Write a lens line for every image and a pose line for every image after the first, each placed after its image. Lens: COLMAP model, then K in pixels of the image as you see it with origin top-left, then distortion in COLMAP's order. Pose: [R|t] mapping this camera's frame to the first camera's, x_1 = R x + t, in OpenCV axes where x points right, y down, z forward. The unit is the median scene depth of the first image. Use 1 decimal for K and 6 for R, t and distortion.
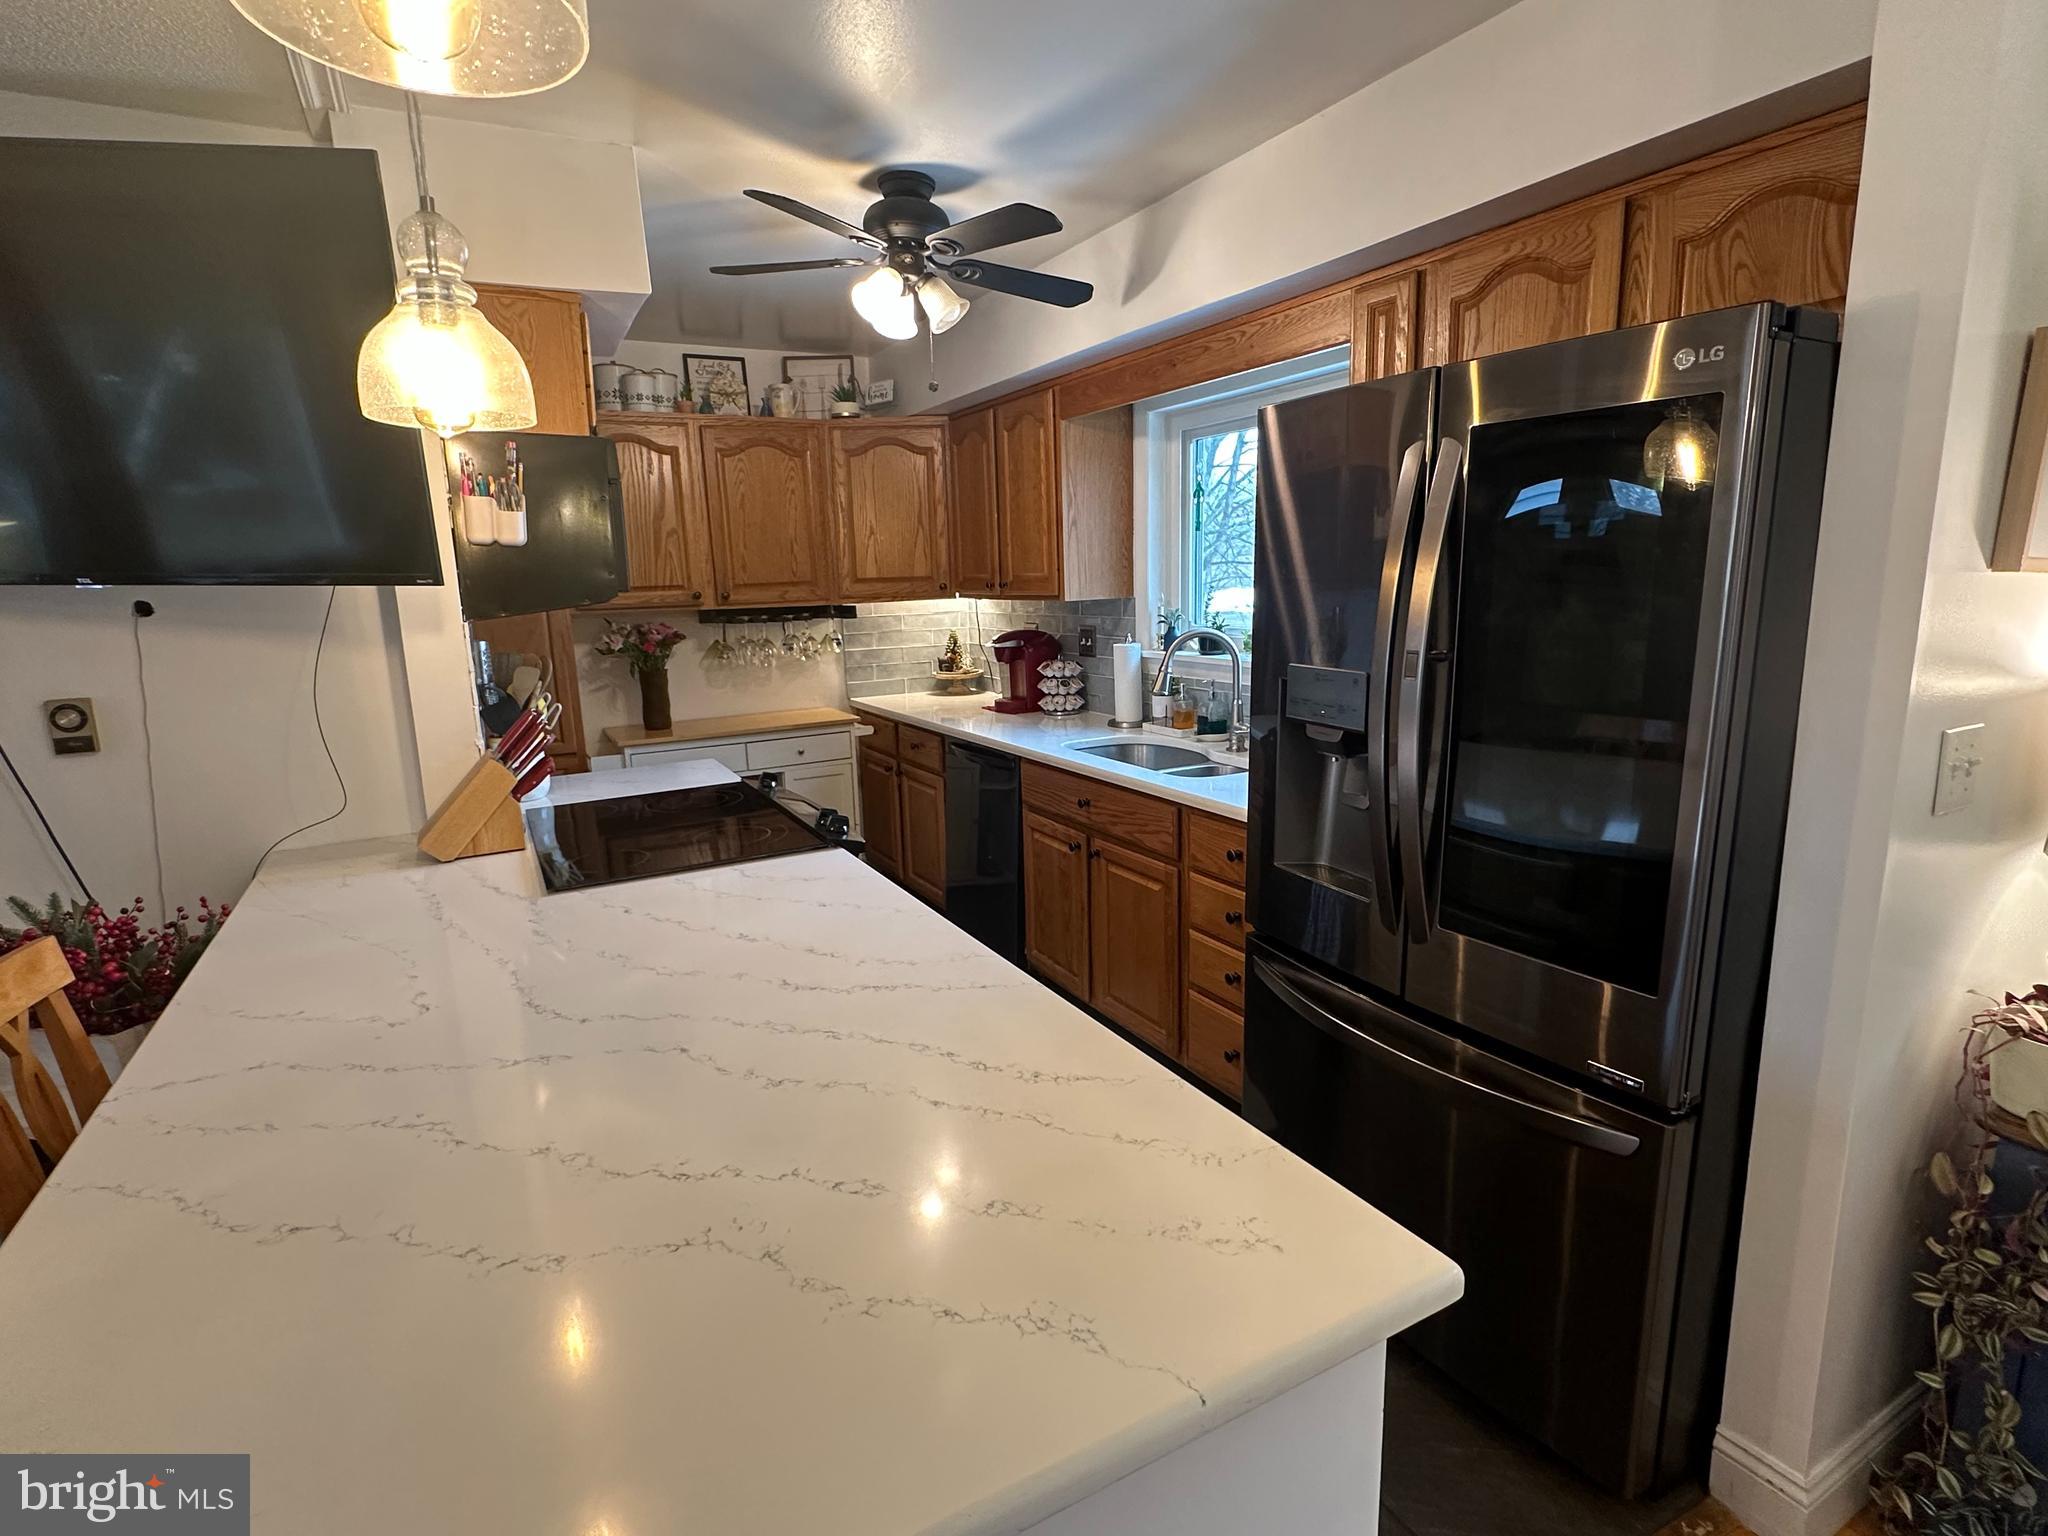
lens RADIAL K [[1009.3, 0, 1024.0], [0, 1009.3, 768.0], [0, 0, 1]] dist [-0.000316, 0.000753]
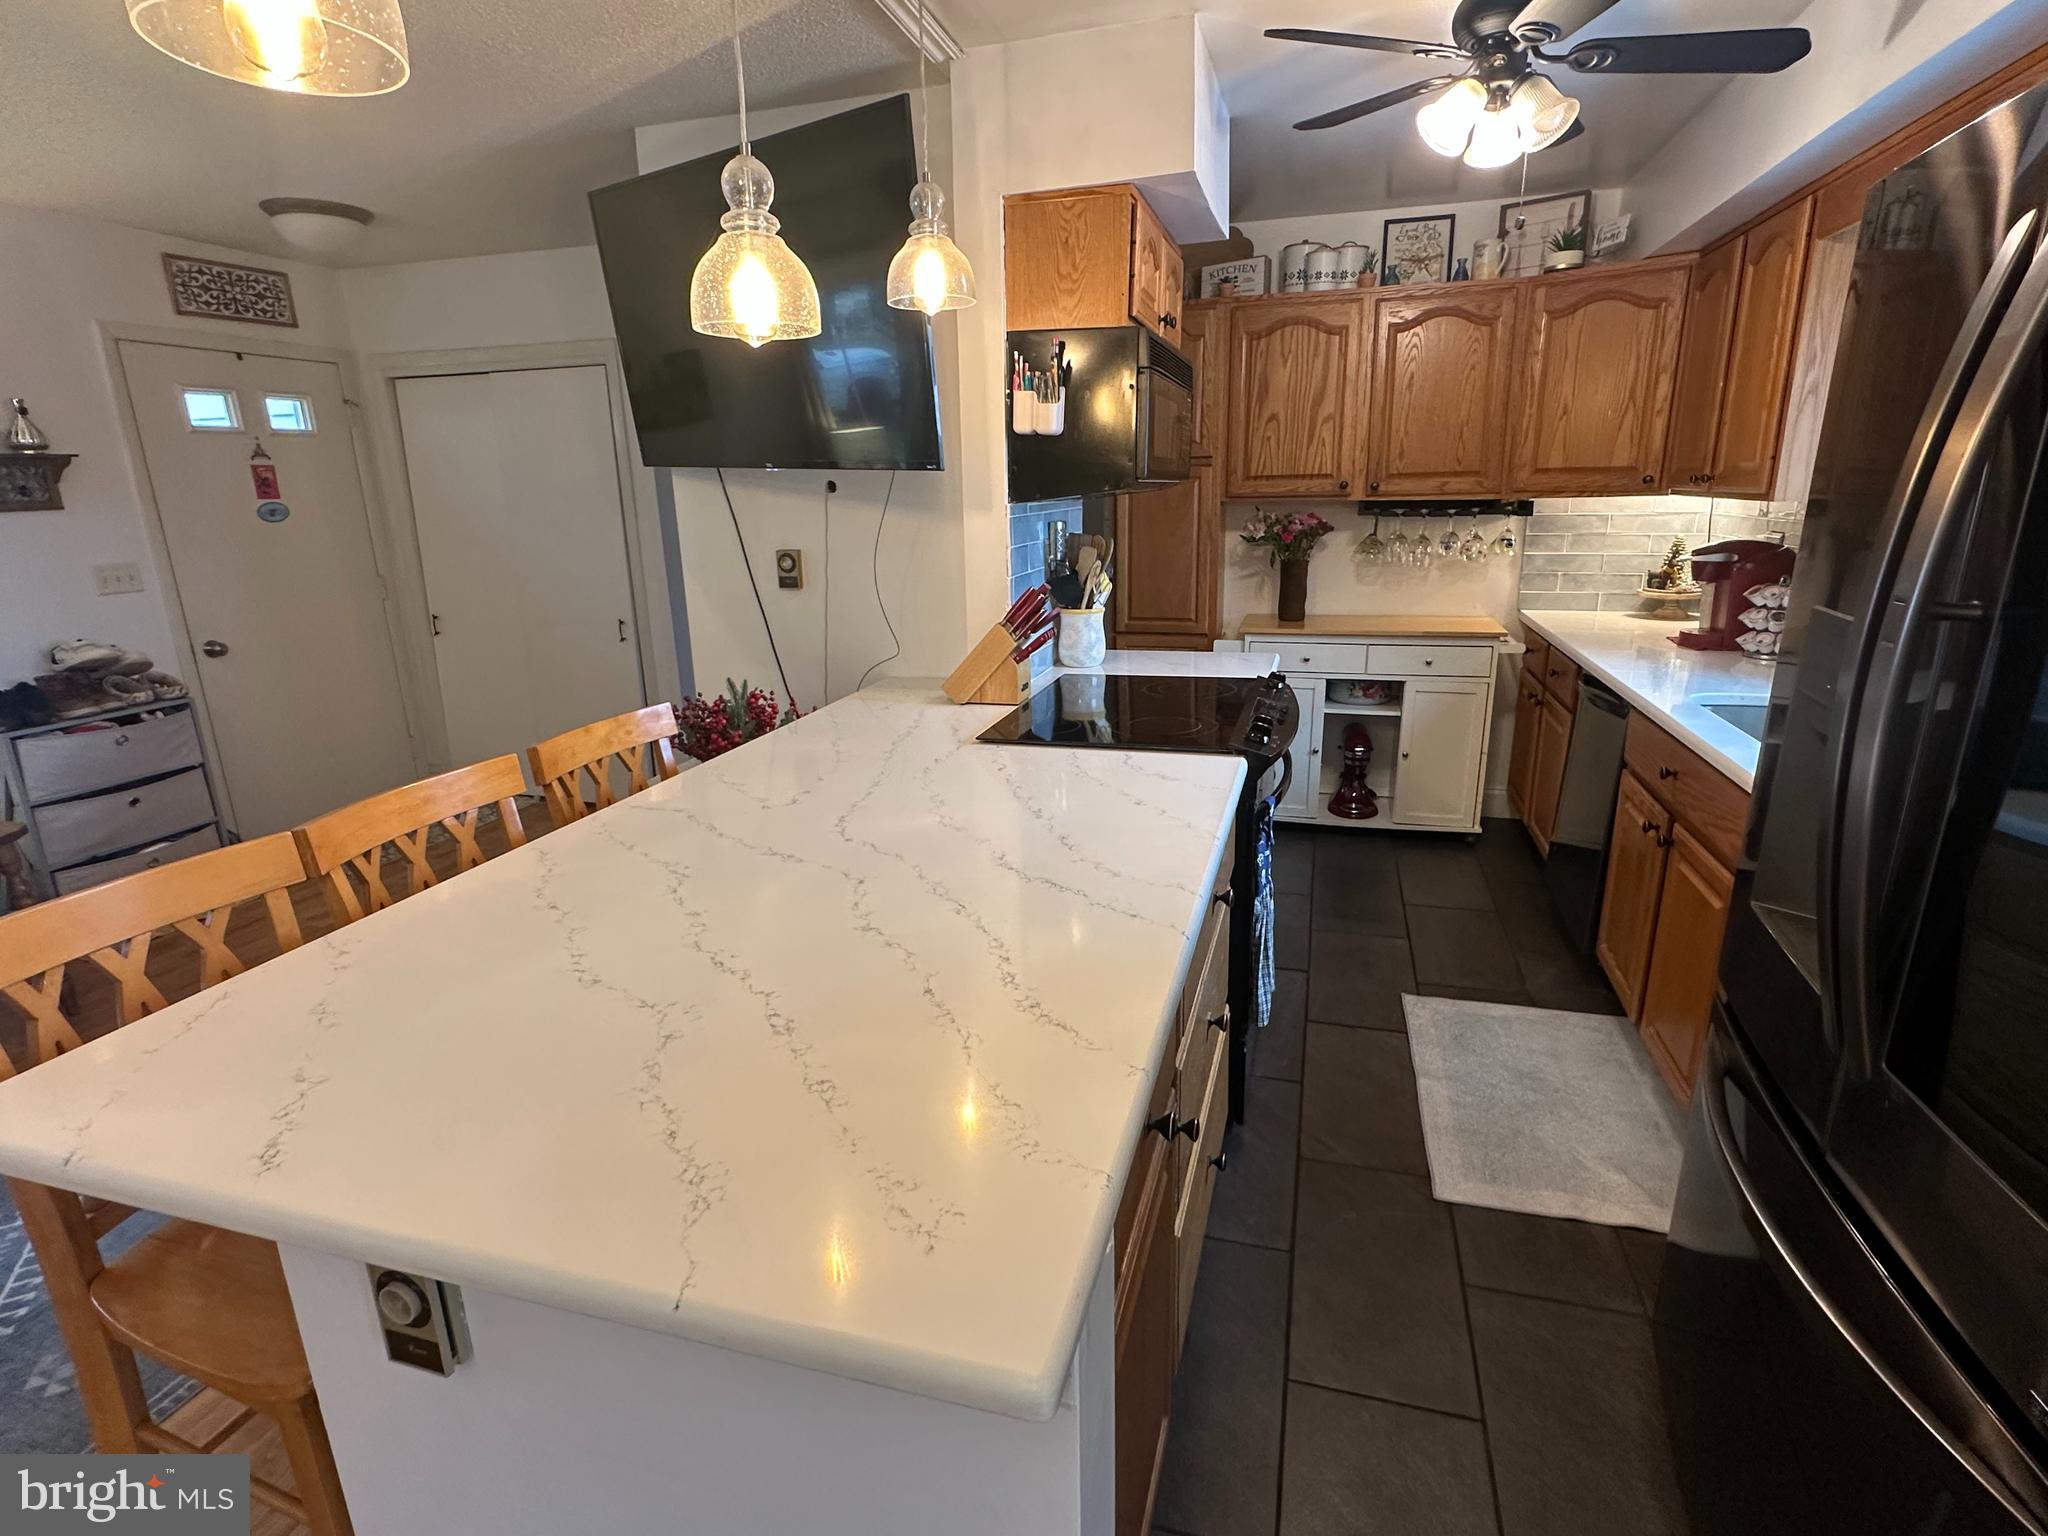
lens RADIAL K [[1015.8, 0, 1024.0], [0, 1015.8, 768.0], [0, 0, 1]] dist [-0.005005, 0.000084]
pose [[0.712196, 0.203808, -0.671743, 0.158661], [-0.134801, 0.978823, 0.154058, -0.015028], [0.688916, -0.019168, 0.724588, 0.083717]]
